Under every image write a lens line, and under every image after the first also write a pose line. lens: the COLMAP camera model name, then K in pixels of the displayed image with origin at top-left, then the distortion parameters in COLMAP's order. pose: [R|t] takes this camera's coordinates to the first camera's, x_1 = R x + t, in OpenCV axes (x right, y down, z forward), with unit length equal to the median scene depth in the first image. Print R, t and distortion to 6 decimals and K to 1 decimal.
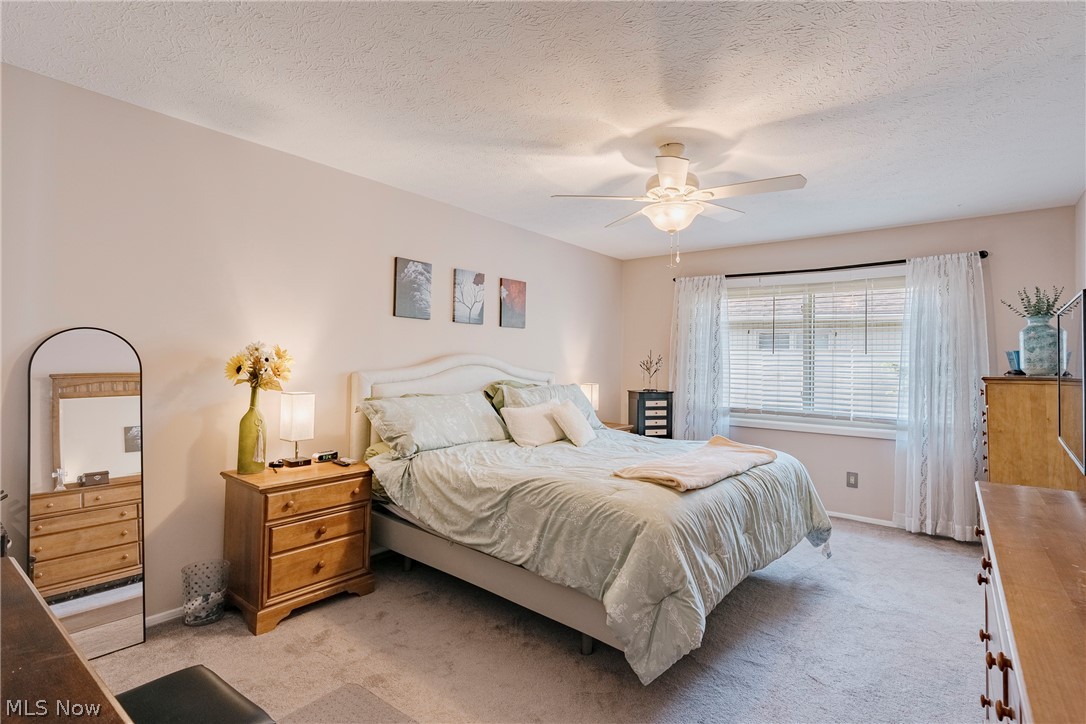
lens RADIAL K [[533.6, 0, 566.6], [0, 533.6, 356.5], [0, 0, 1]] dist [-0.006153, 0.001824]
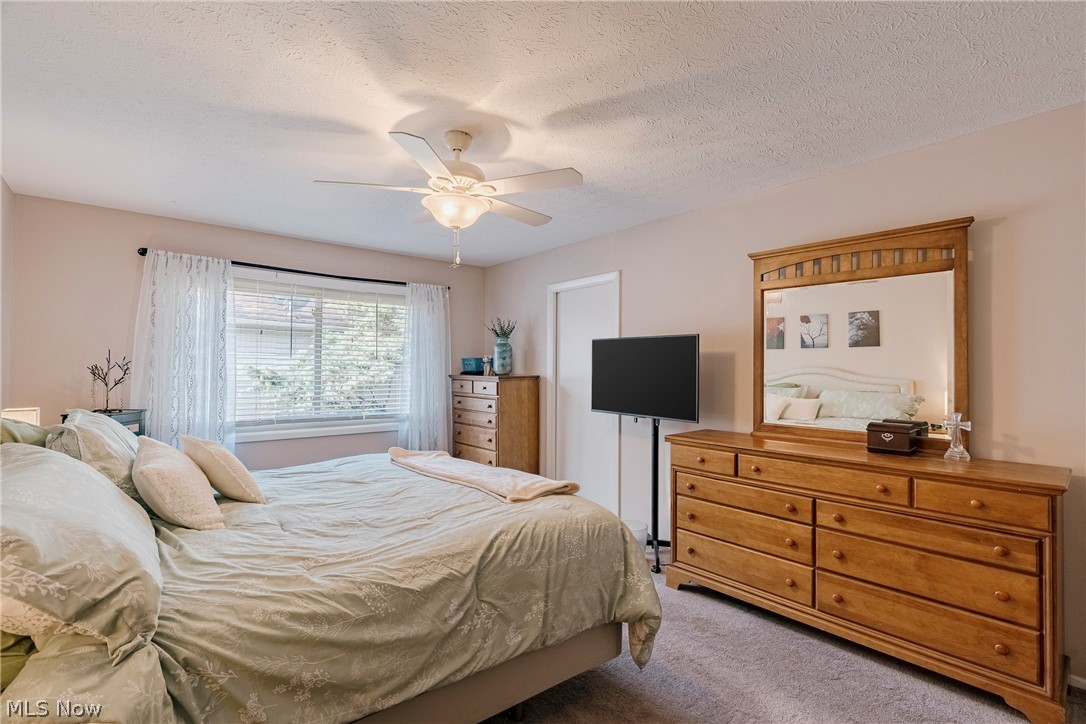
lens RADIAL K [[483.7, 0, 544.9], [0, 483.7, 366.5], [0, 0, 1]] dist [-0.004589, 0.000398]
pose [[0.227660, -0.010256, 0.973687, -0.611738], [-0.010855, 0.999856, 0.013070, -0.010402], [-0.973680, -0.013545, 0.227516, 0.697373]]
